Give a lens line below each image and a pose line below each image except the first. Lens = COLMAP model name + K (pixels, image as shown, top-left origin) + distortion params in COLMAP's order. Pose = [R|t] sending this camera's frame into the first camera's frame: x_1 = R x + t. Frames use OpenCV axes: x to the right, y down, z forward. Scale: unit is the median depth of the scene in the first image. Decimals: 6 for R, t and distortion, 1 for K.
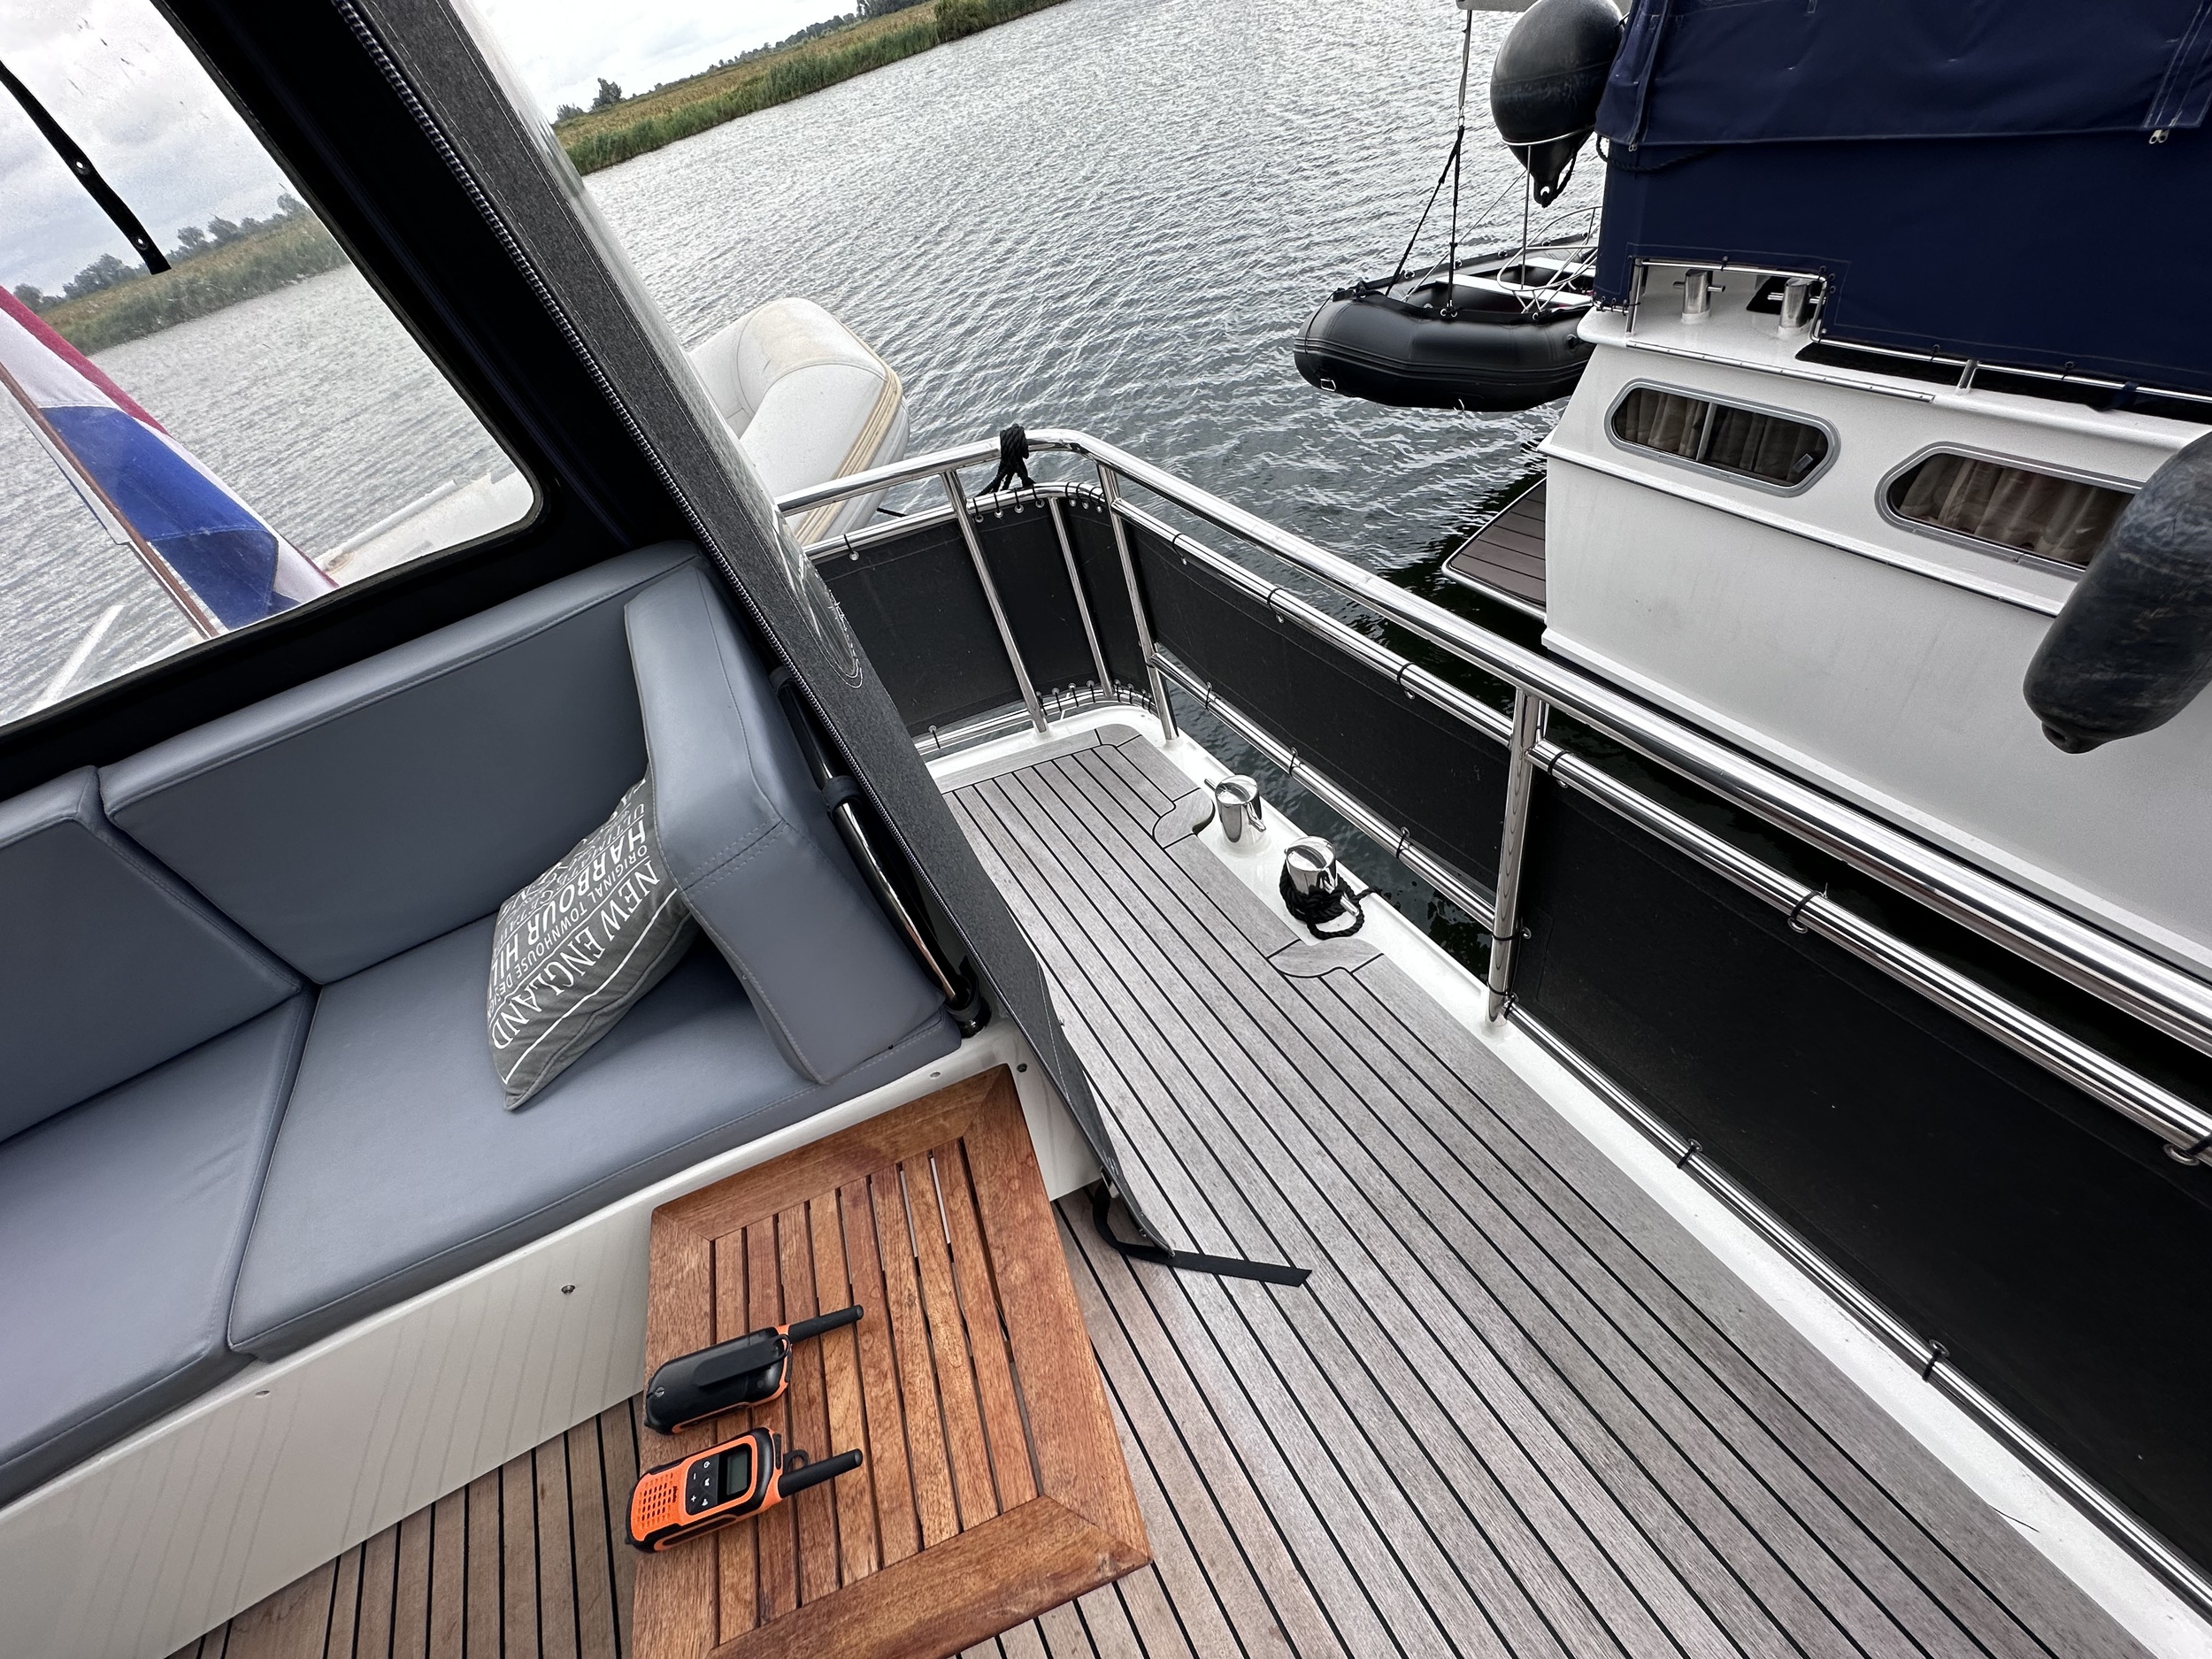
lens RADIAL K [[888.5, 0, 1106.0], [0, 888.5, 829.5], [0, 0, 1]] dist [0.000194, 0.000661]
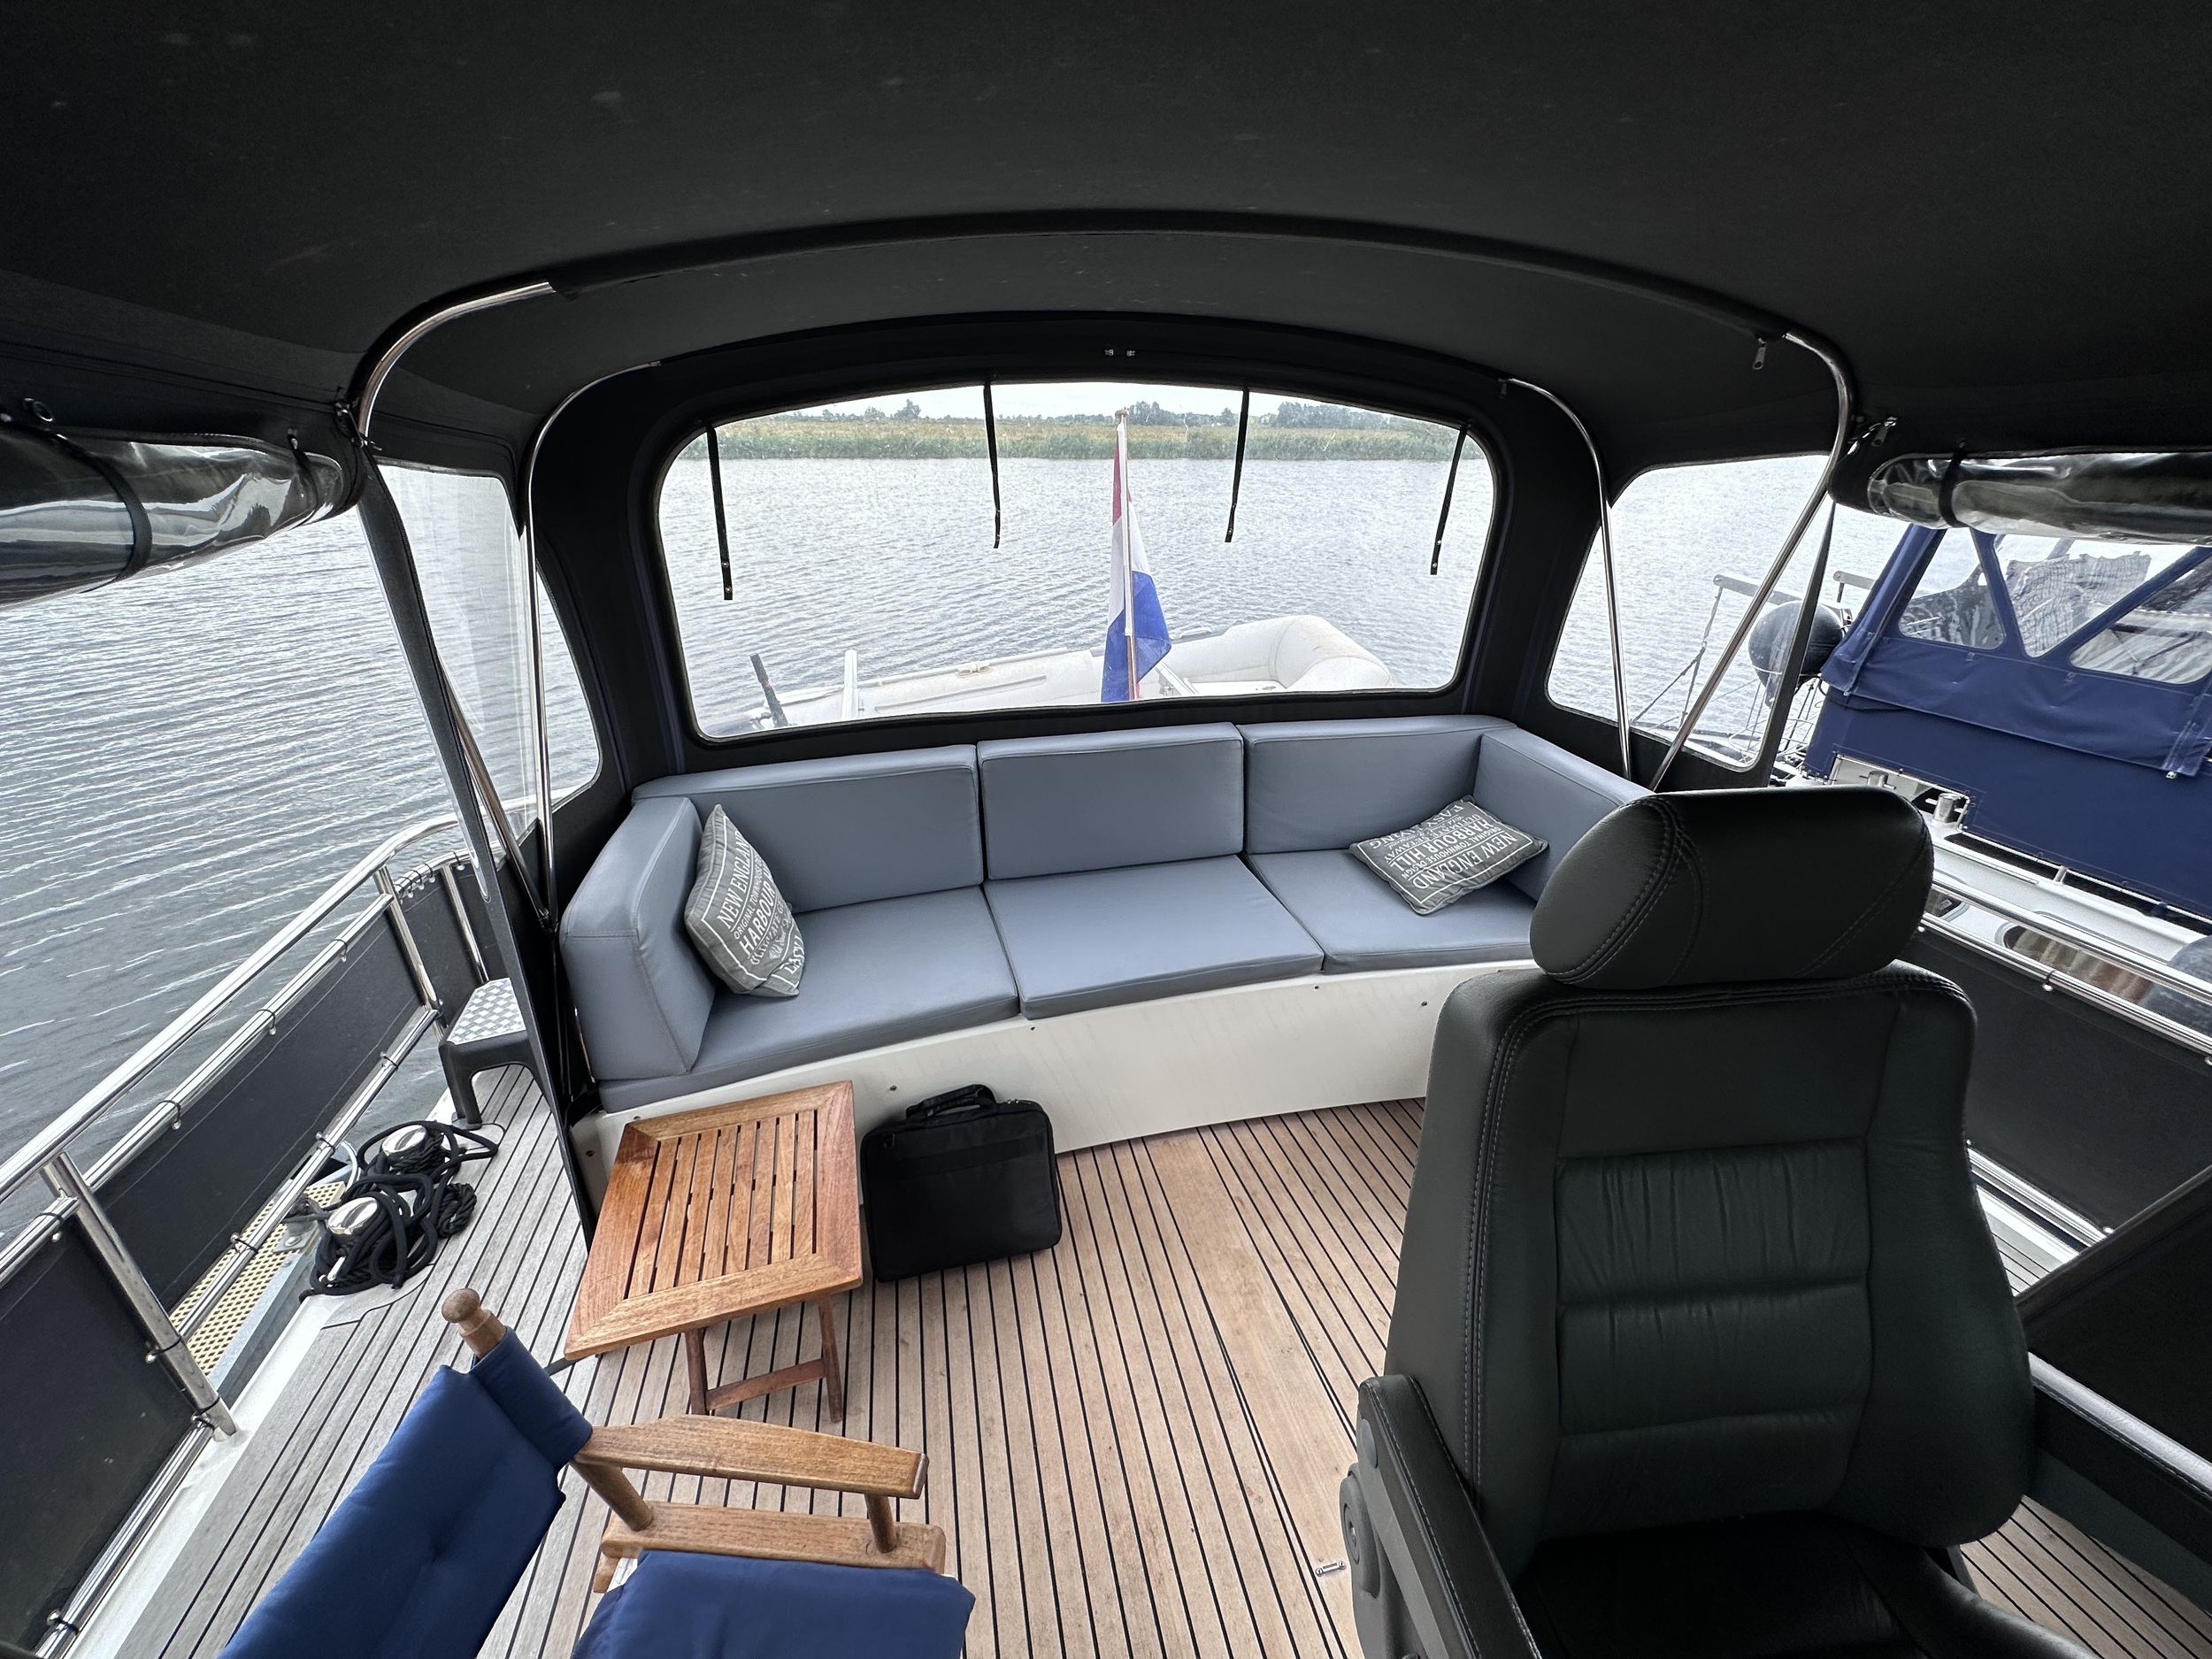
lens RADIAL K [[889.3, 0, 1107.1], [0, 889.3, 831.9], [0, 0, 1]] dist [-0.003221, -0.000013]
pose [[0.947629, 0.310411, -0.075128, -0.511558], [-0.318009, 0.895382, -0.311706, 0.417134], [-0.029489, 0.319273, 0.947204, -0.440830]]
